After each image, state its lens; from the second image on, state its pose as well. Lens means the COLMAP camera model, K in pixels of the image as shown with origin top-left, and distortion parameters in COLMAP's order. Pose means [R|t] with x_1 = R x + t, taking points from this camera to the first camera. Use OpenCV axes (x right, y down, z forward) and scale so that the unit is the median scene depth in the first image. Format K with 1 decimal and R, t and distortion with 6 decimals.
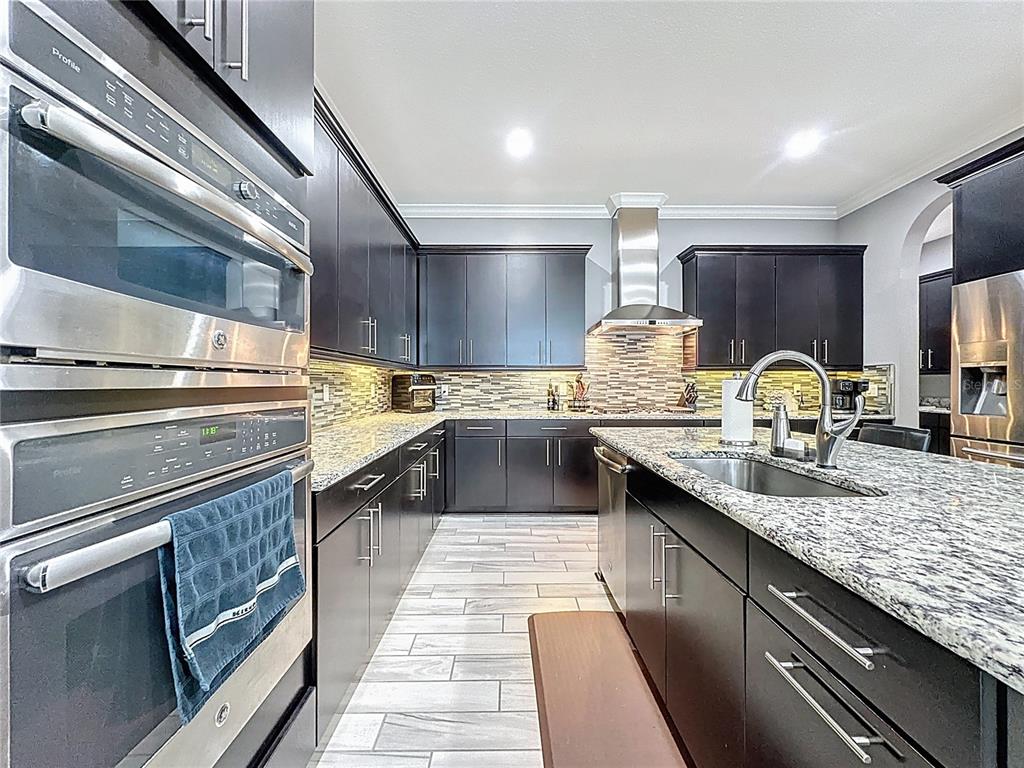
lens RADIAL K [[408.8, 0, 510.9], [0, 408.8, 384.2], [0, 0, 1]] dist [-0.003186, 0.000134]
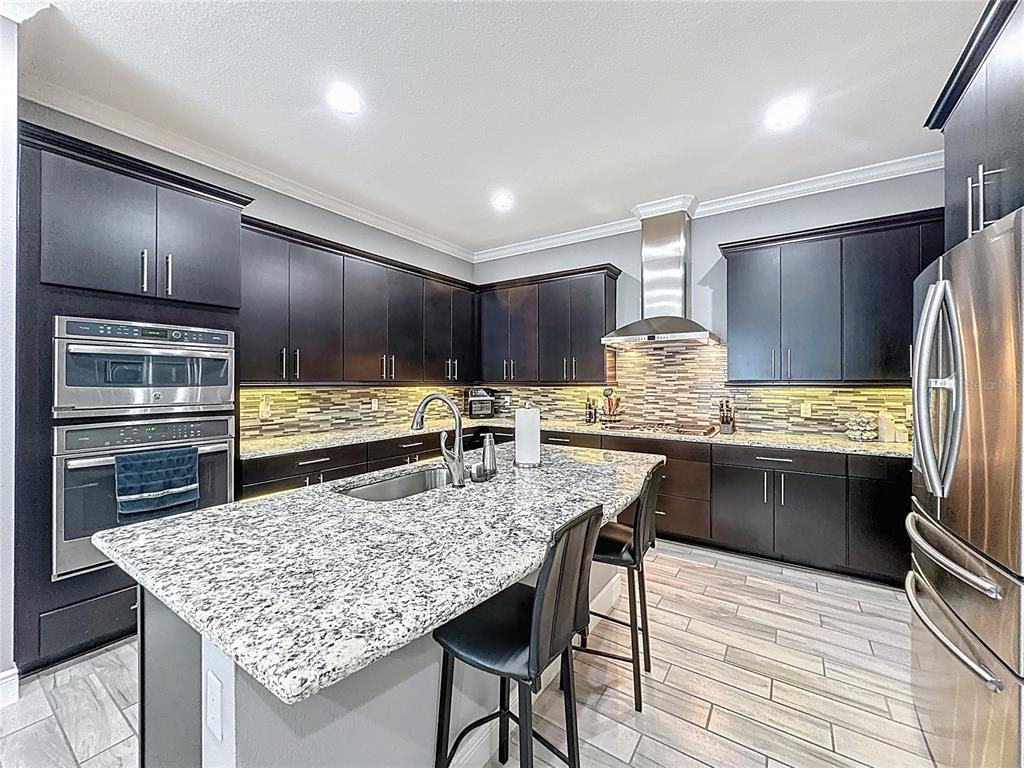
lens RADIAL K [[408.8, 0, 506.6], [0, 408.8, 381.2], [0, 0, 1]] dist [-0.003186, 0.000134]
pose [[0.824485, -0.001585, -0.565881, 0.518070], [-0.001505, 0.999986, -0.004994, -0.037072], [0.565882, 0.004969, 0.824472, 0.012863]]
